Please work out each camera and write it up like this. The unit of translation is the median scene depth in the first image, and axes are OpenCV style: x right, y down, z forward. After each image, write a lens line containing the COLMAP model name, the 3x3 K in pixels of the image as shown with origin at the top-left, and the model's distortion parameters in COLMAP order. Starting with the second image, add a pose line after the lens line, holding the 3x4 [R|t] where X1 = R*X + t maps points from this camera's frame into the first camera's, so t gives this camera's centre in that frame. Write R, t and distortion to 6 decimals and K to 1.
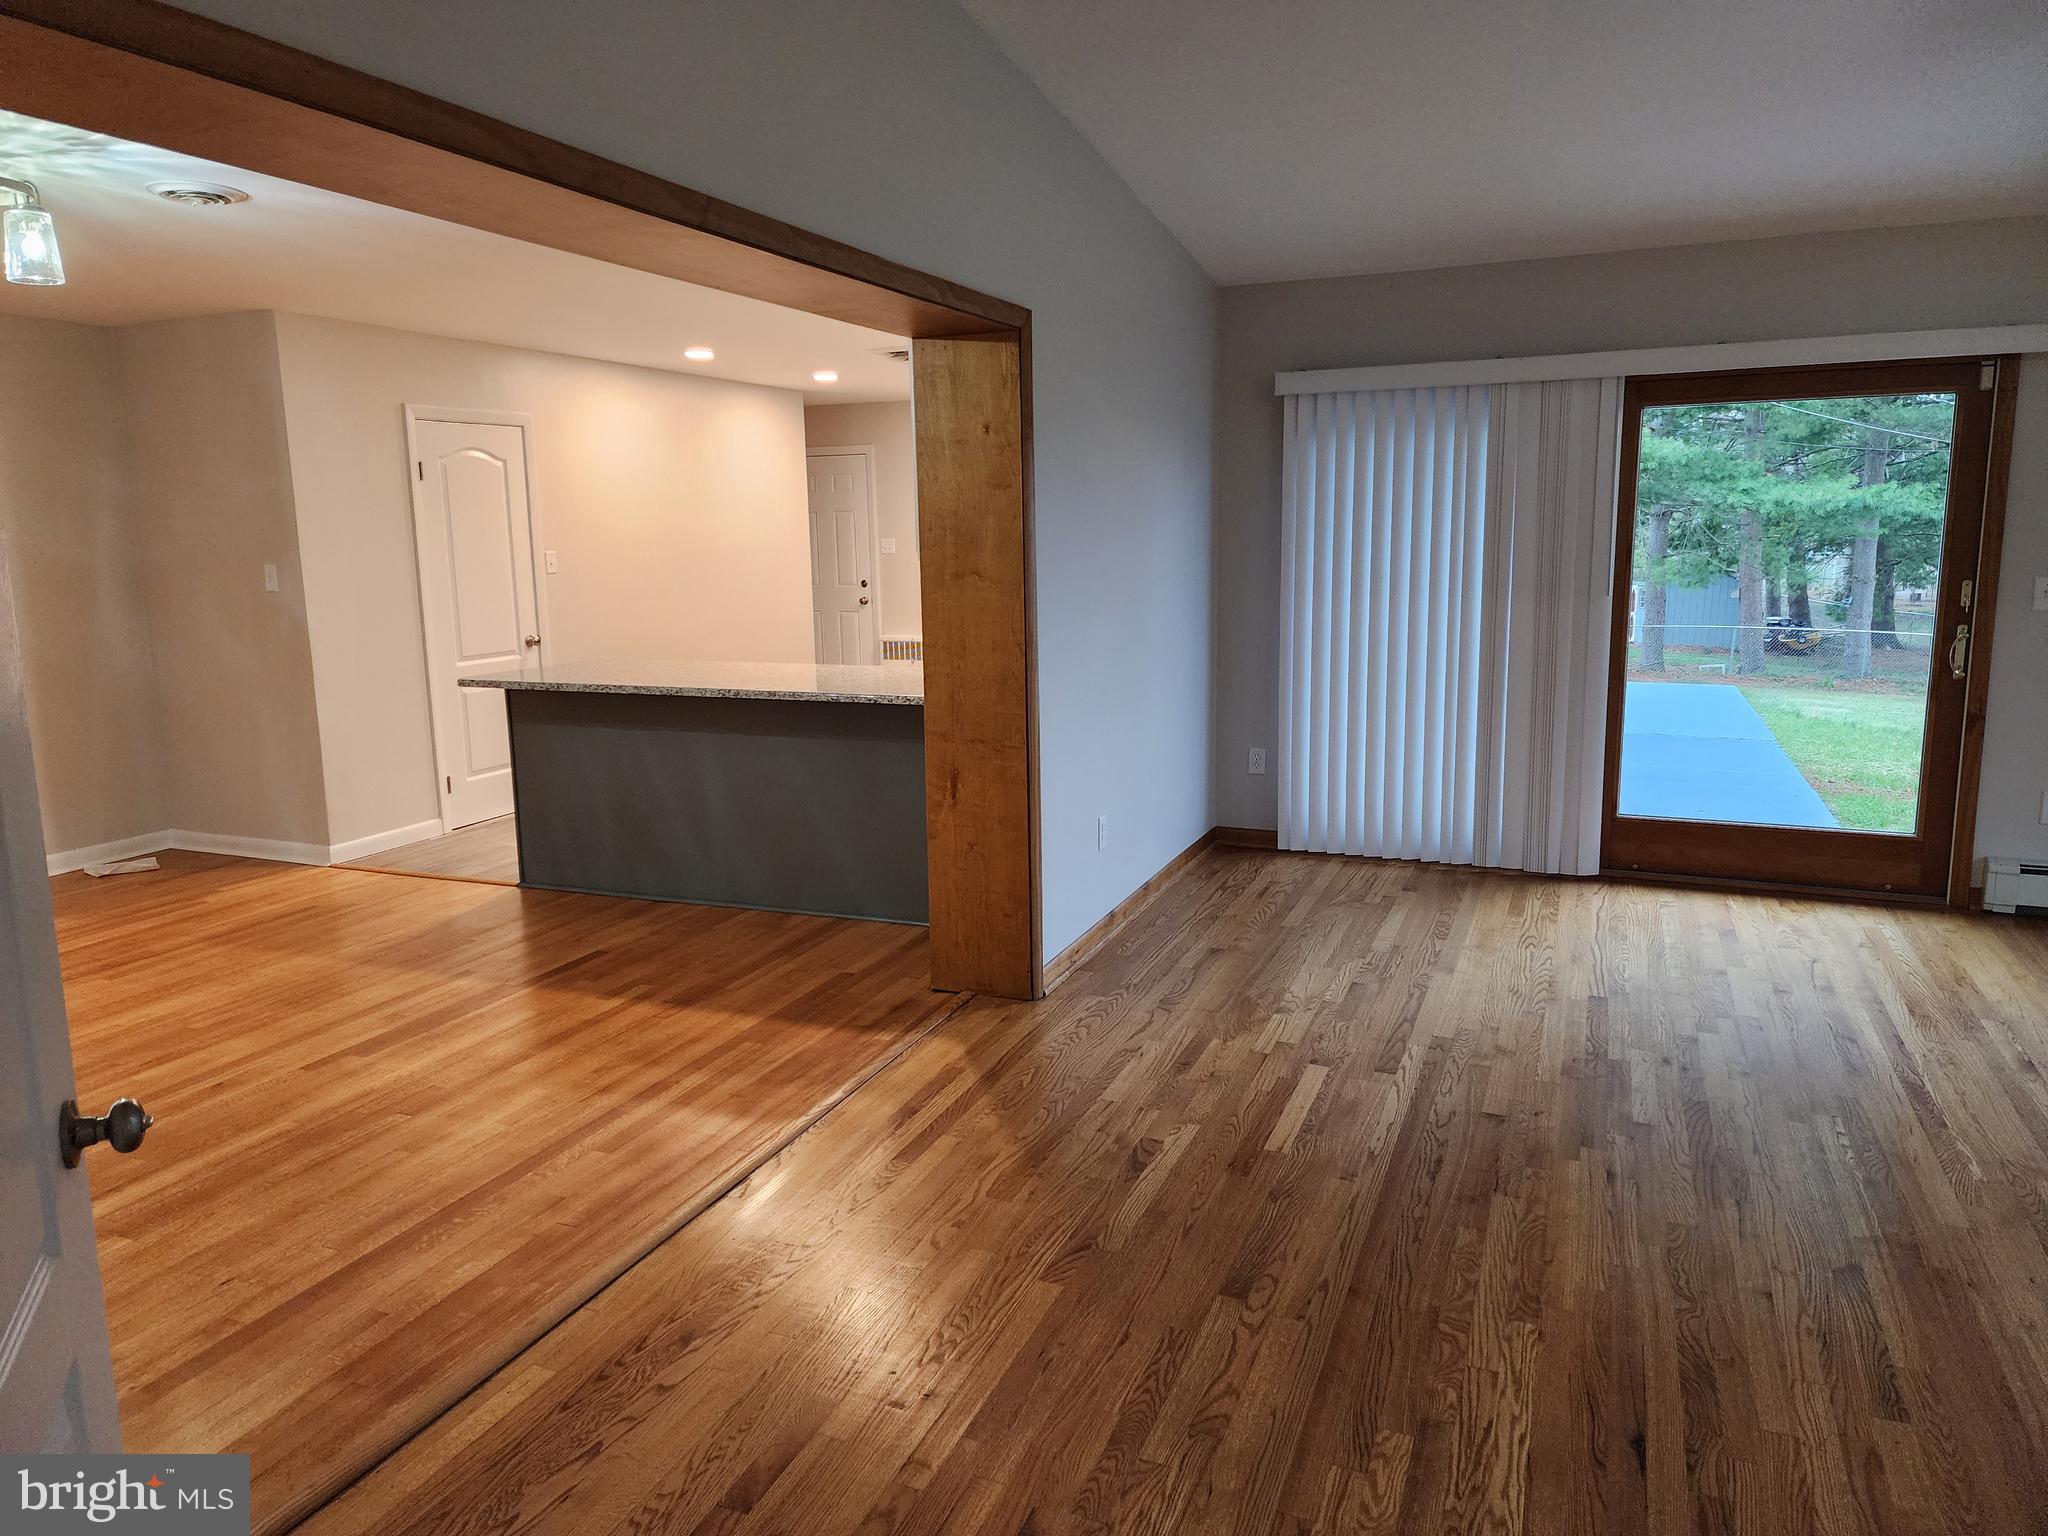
lens RADIAL K [[1382.1, 0, 1024.0], [0, 1382.1, 762.0], [0, 0, 1]] dist [0.047482, 0.000151]
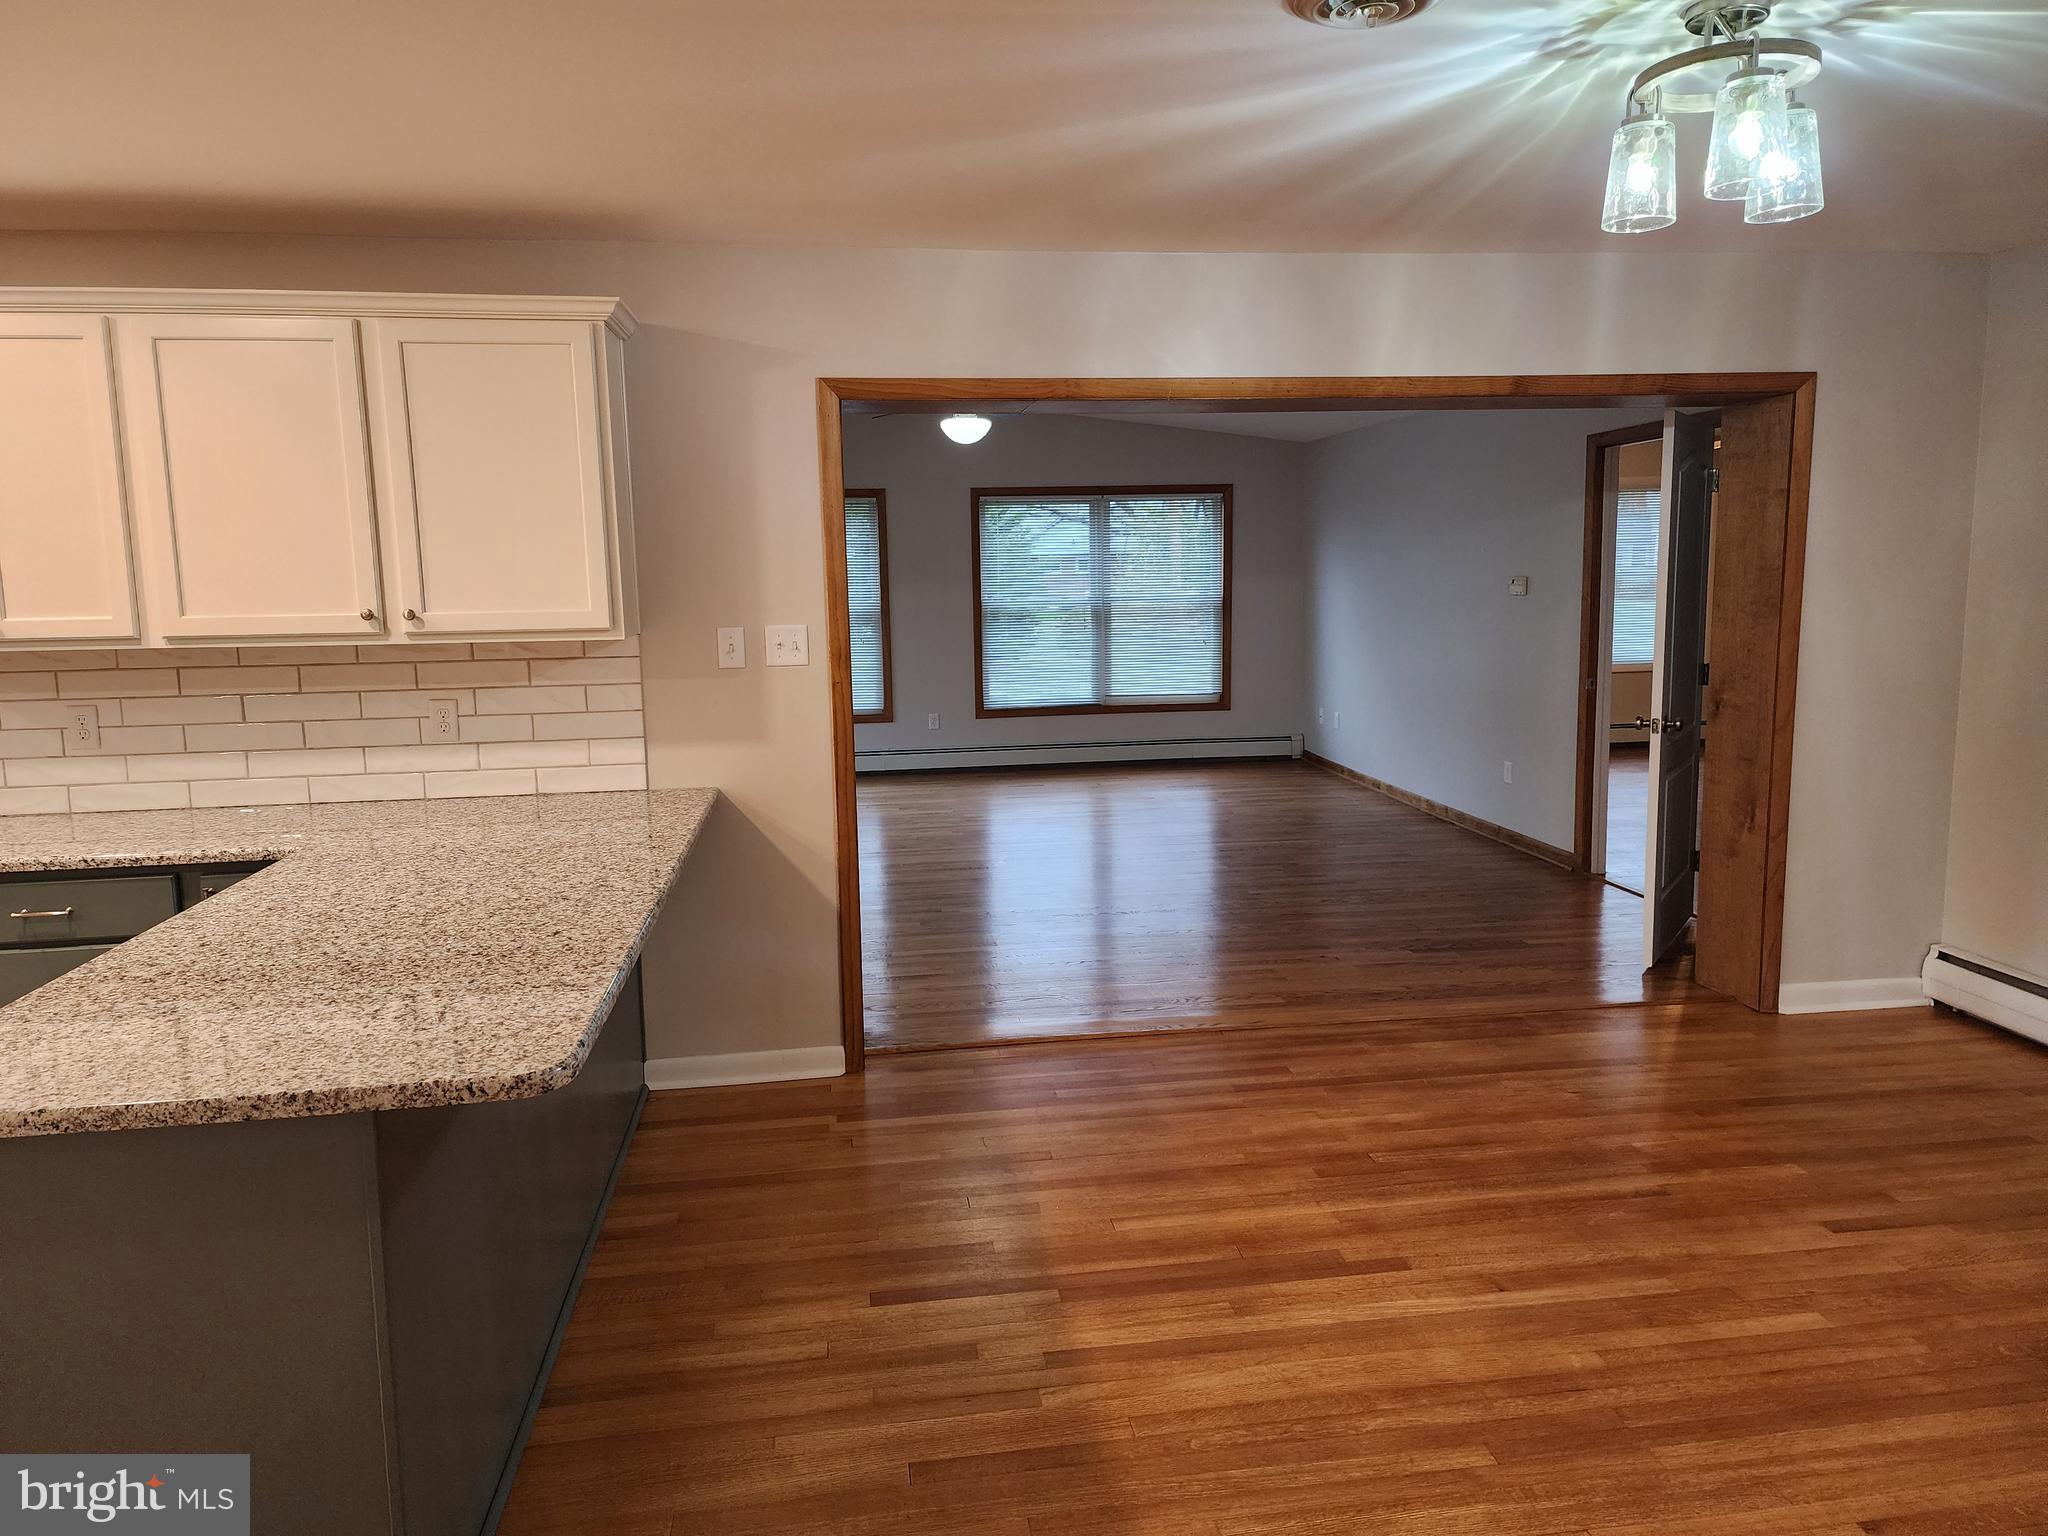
lens RADIAL K [[1382.1, 0, 1024.0], [0, 1382.1, 762.1], [0, 0, 1]] dist [0.047482, 0.000151]
pose [[-0.526468, -0.096352, 0.844718, -1.124443], [0.170915, 0.961280, 0.216170, -0.275448], [-0.832838, 0.258182, -0.489615, 1.622951]]
